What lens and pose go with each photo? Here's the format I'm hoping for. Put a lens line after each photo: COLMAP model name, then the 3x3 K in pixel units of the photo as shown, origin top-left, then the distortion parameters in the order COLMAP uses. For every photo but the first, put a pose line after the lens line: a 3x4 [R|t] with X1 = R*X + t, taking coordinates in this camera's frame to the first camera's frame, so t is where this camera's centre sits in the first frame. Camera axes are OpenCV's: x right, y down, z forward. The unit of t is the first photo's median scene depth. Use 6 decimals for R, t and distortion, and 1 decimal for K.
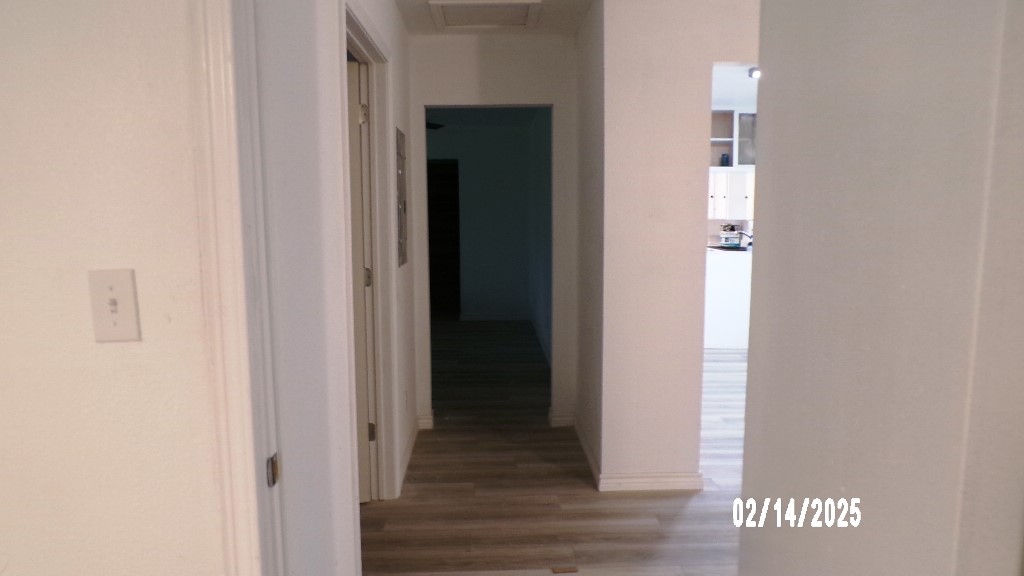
lens RADIAL K [[694.1, 0, 510.9], [0, 694.1, 291.3], [0, 0, 1]] dist [-0.010568, -0.001731]
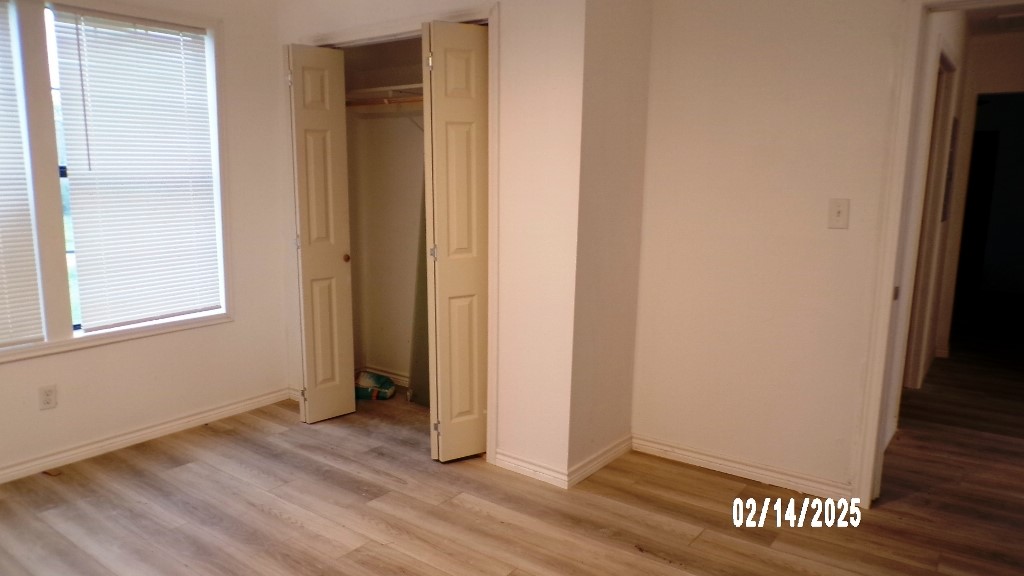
lens RADIAL K [[694.1, 0, 520.1], [0, 694.1, 287.3], [0, 0, 1]] dist [-0.010568, -0.001731]
pose [[0.793651, 0.116109, -0.597191, 0.005458], [-0.093509, 0.993236, 0.068839, 0.088978], [0.601145, 0.001209, 0.799139, -0.661164]]
